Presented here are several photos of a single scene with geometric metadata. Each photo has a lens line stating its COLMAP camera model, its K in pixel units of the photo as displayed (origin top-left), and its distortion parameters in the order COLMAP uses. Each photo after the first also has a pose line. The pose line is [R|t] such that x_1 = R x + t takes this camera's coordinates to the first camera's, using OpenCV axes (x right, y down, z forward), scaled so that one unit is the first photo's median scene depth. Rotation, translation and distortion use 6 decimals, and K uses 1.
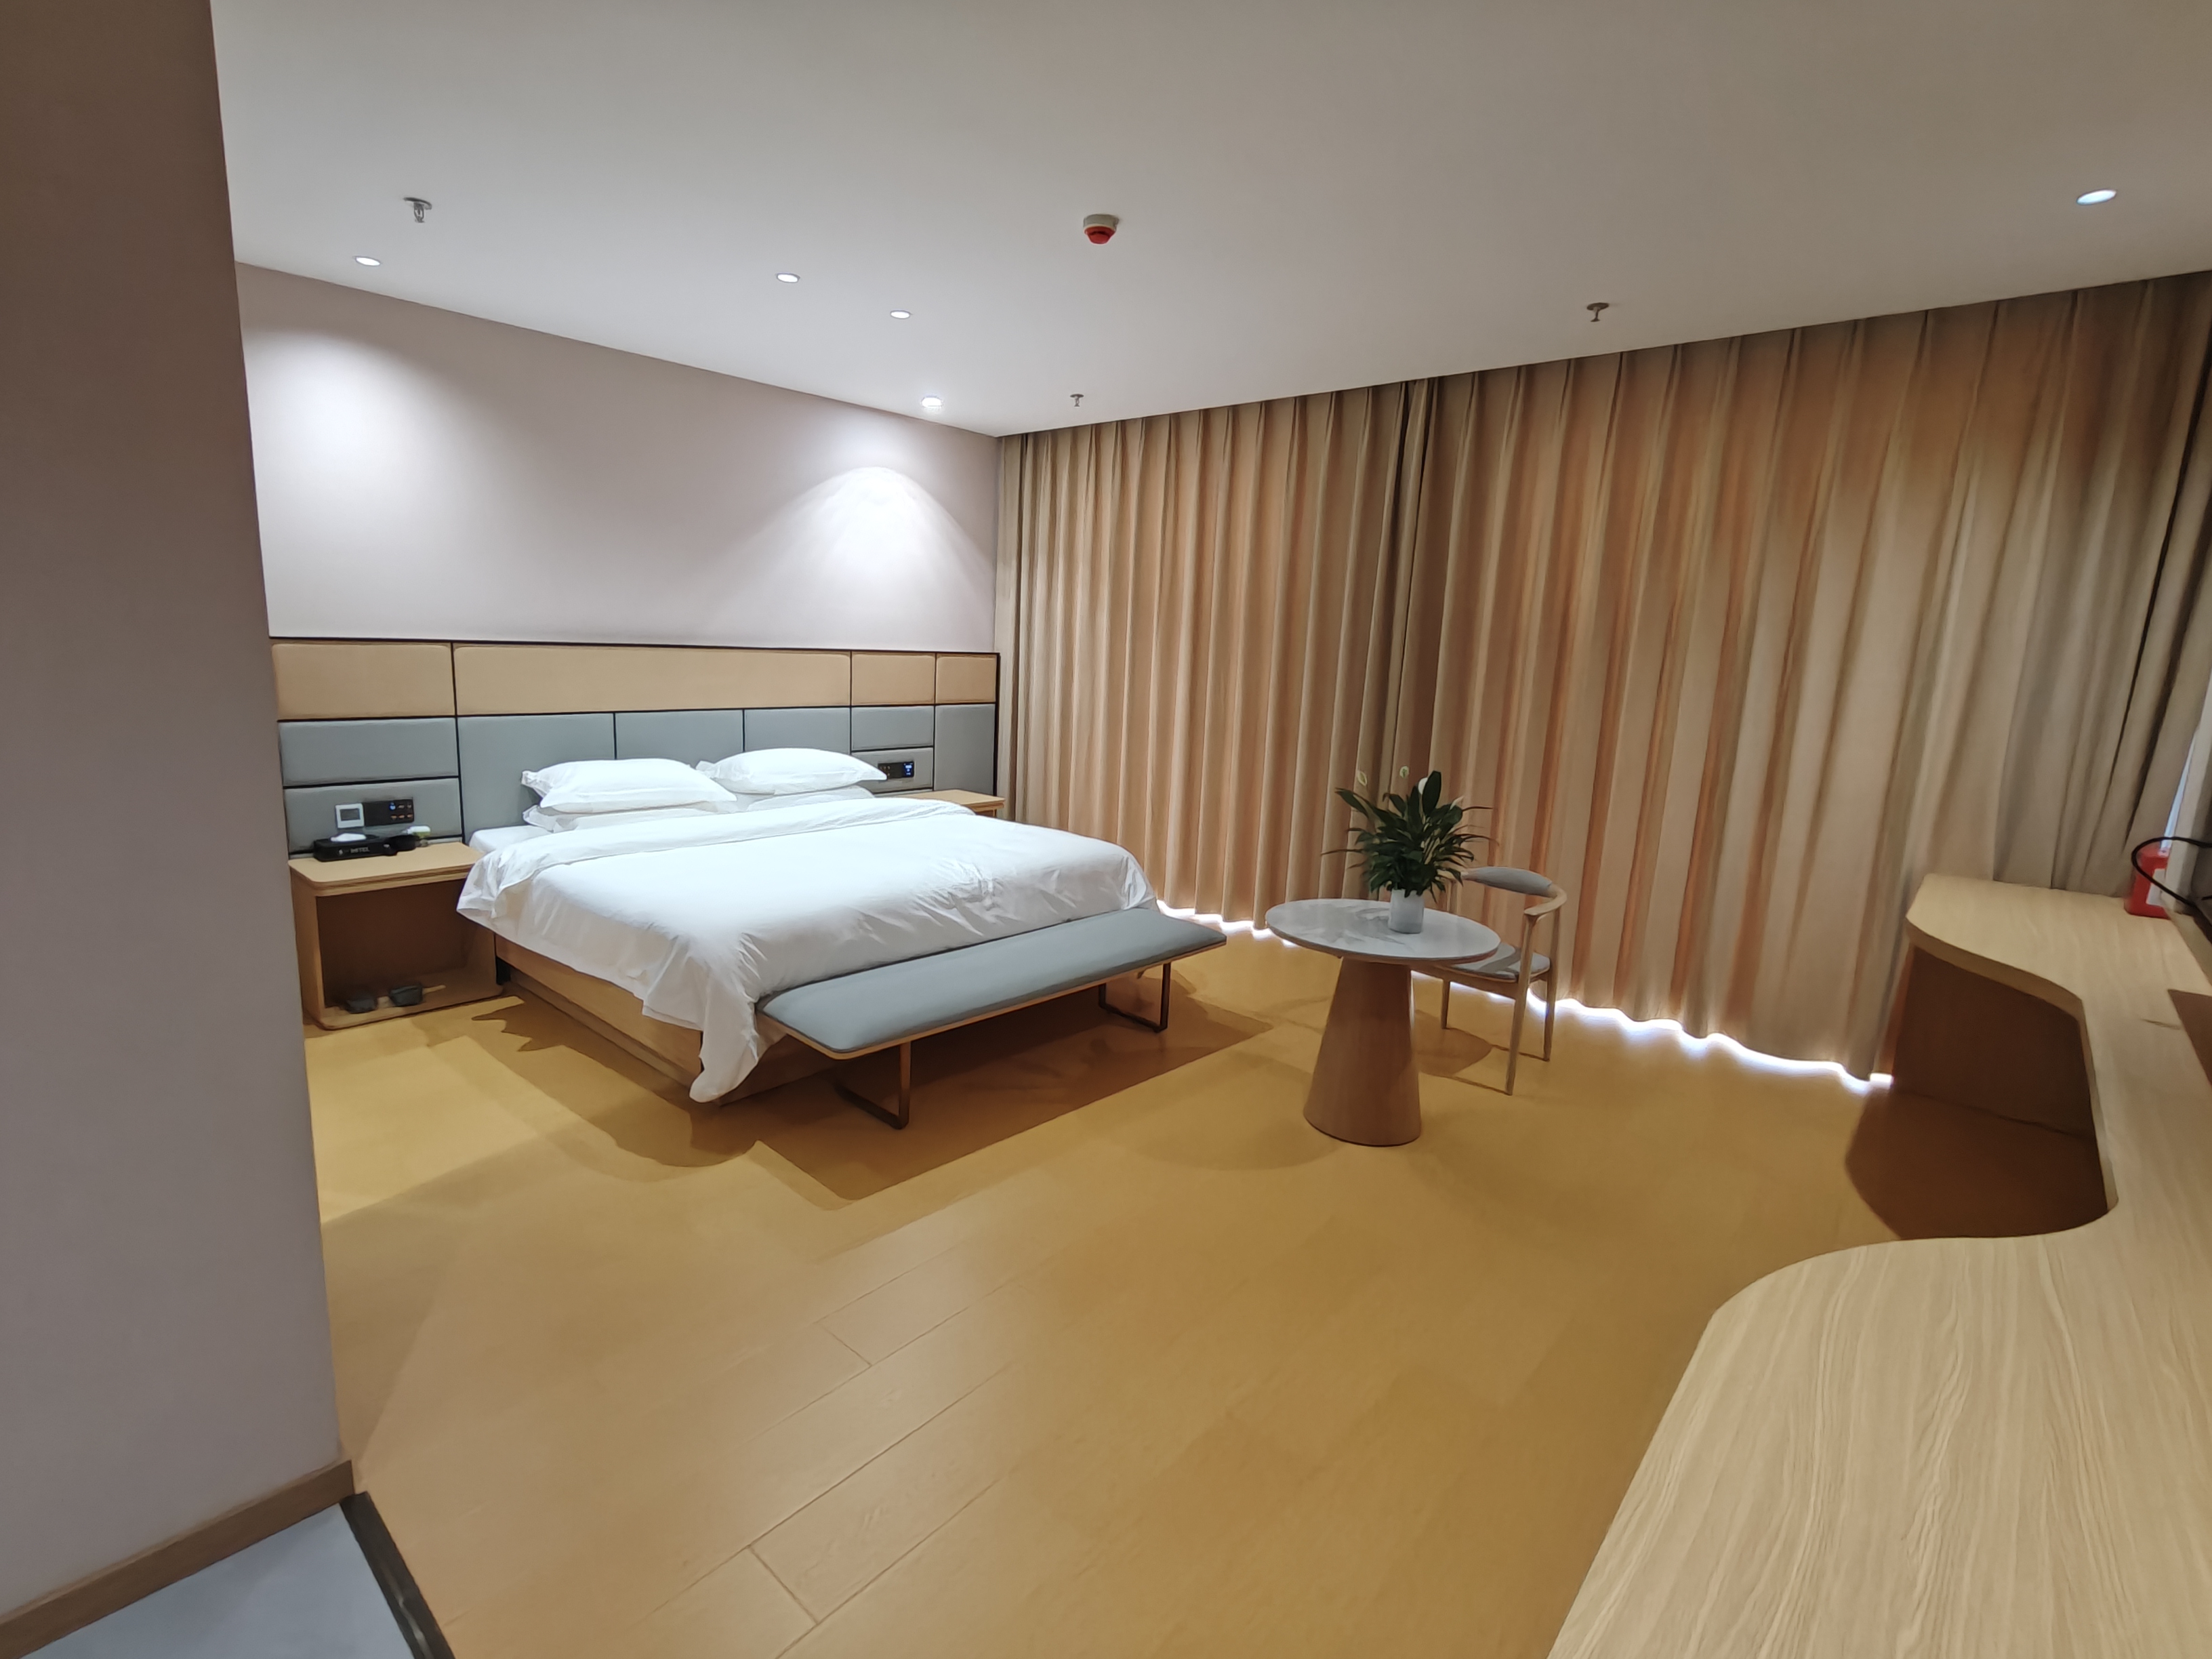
lens RADIAL K [[1044.1, 0, 1097.9], [0, 1044.1, 822.2], [0, 0, 1]] dist [0.001574, 0.000347]
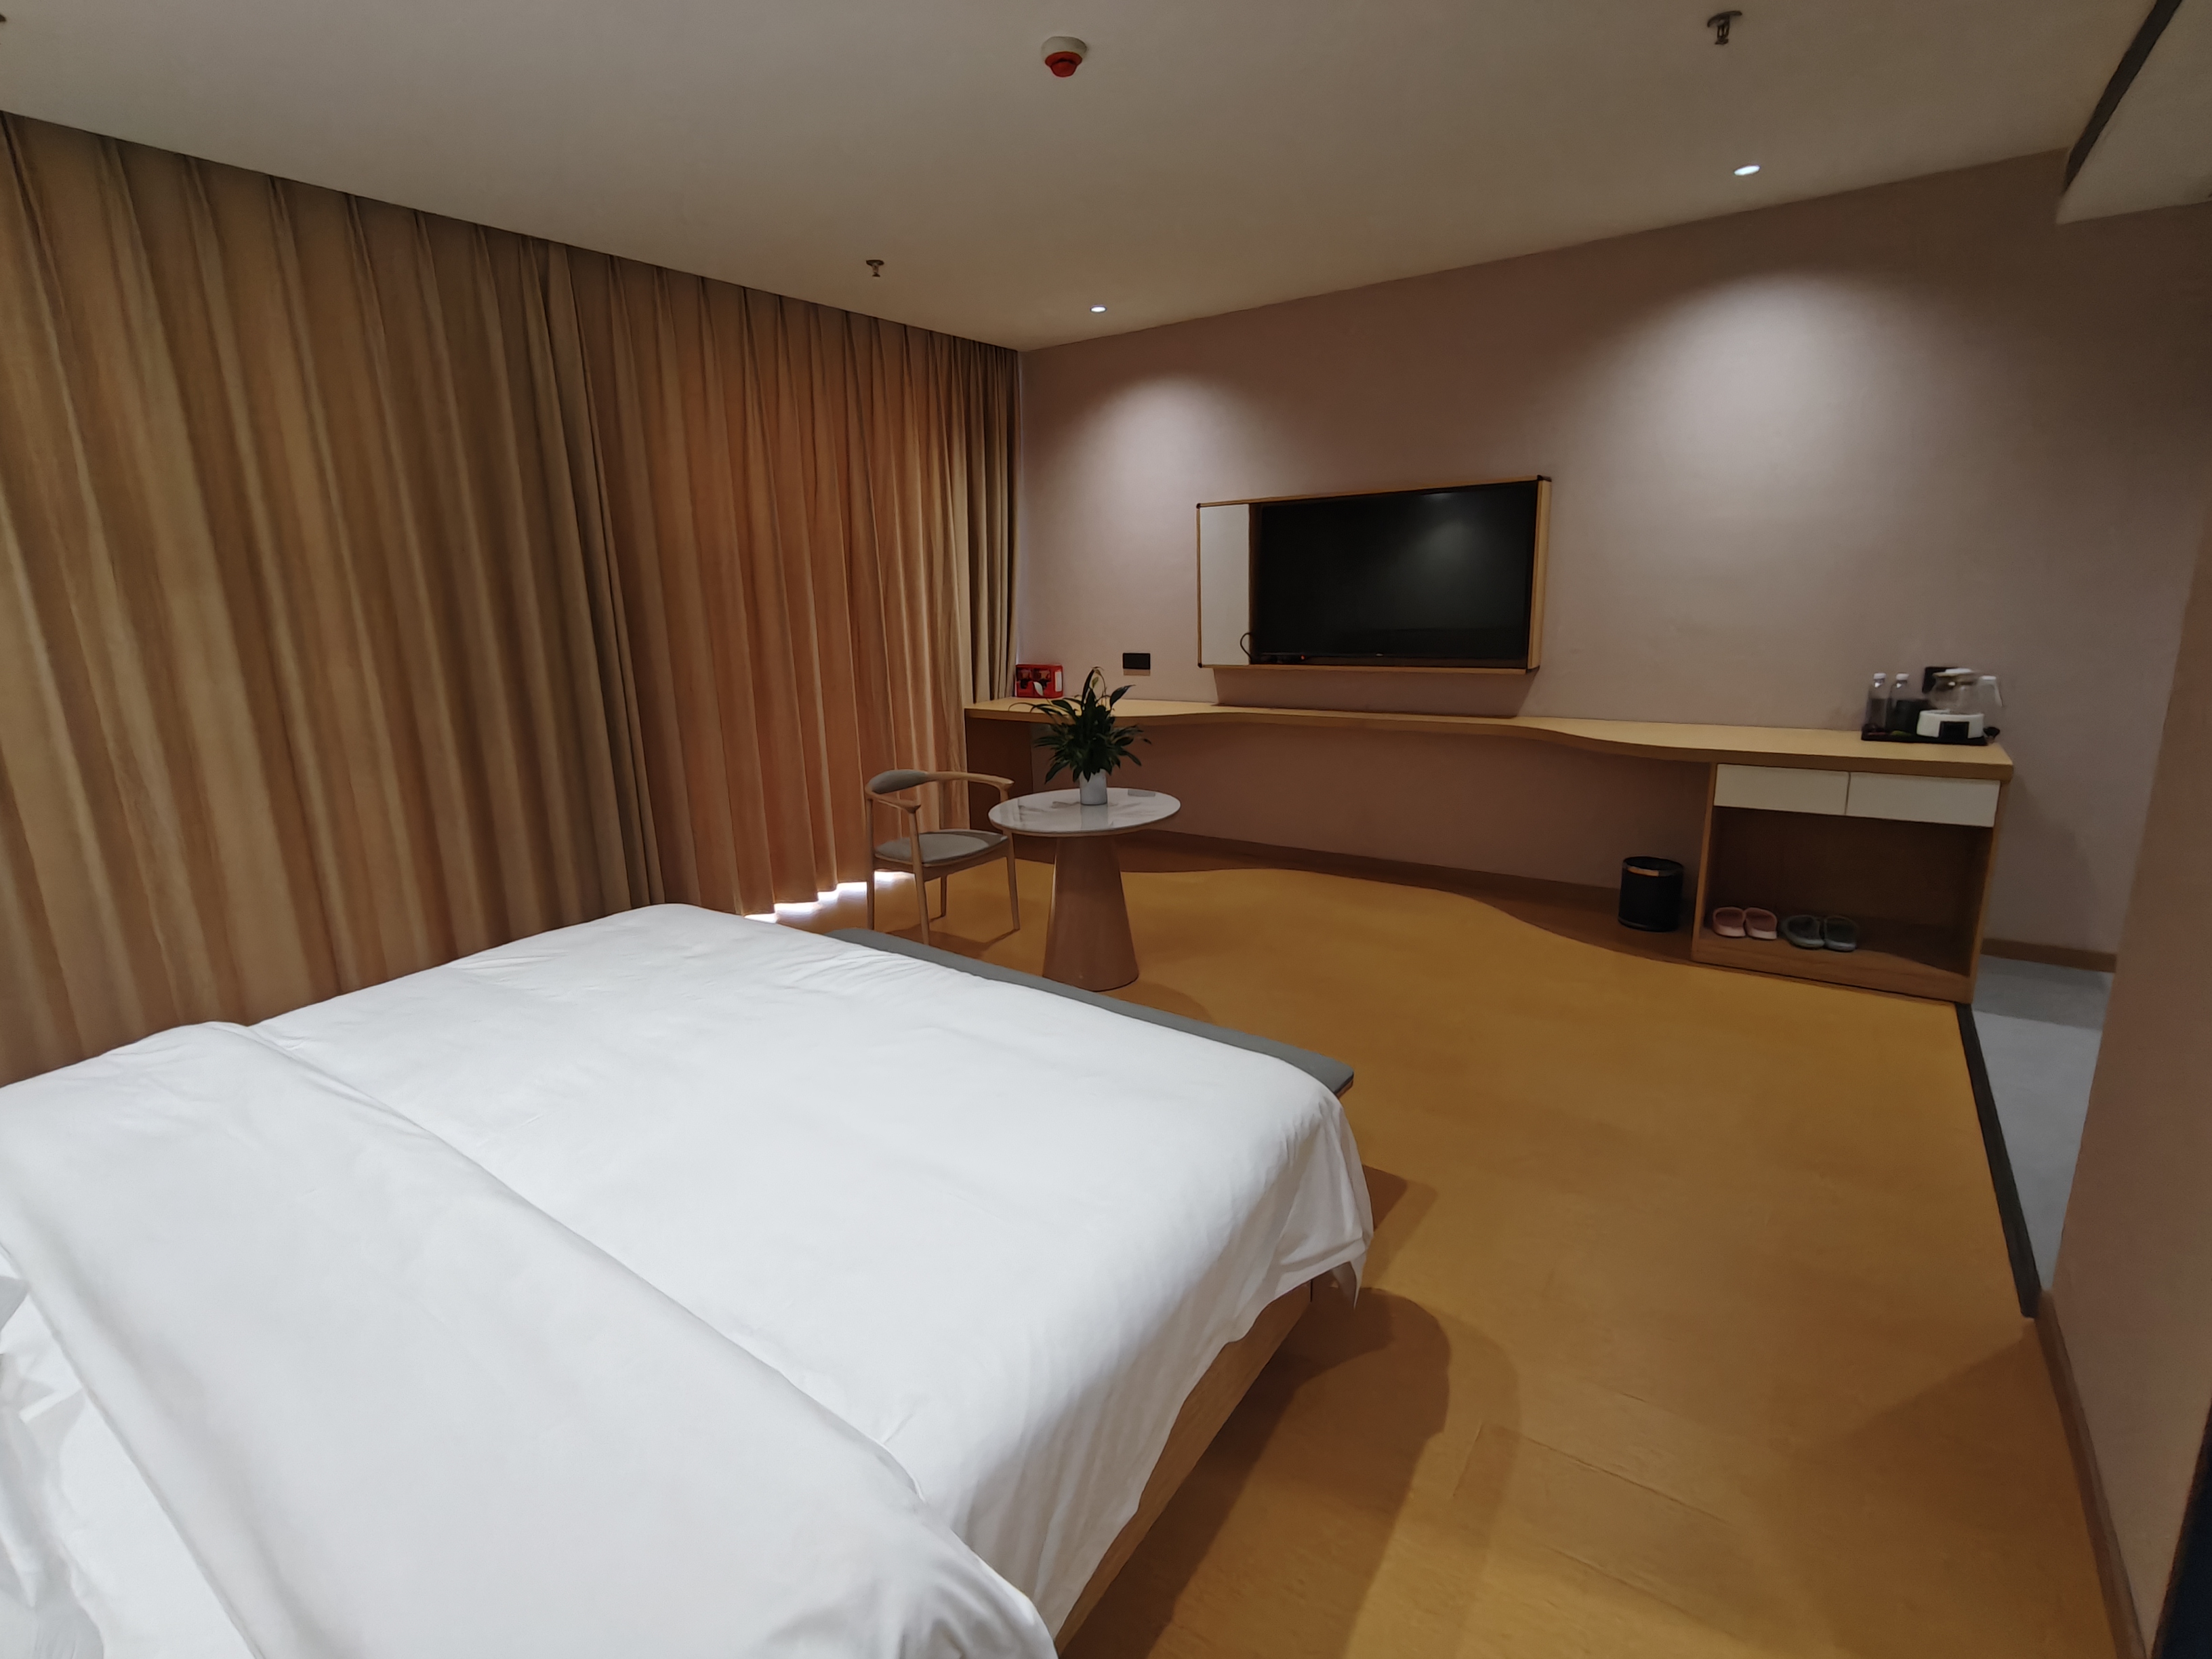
lens RADIAL K [[1044.1, 0, 1097.9], [0, 1044.1, 822.2], [0, 0, 1]] dist [0.001574, 0.000347]
pose [[-0.111824, -0.257639, 0.959749, -0.874729], [0.205447, 0.938946, 0.275992, -0.205824], [-0.972259, 0.228040, -0.052066, 1.089949]]
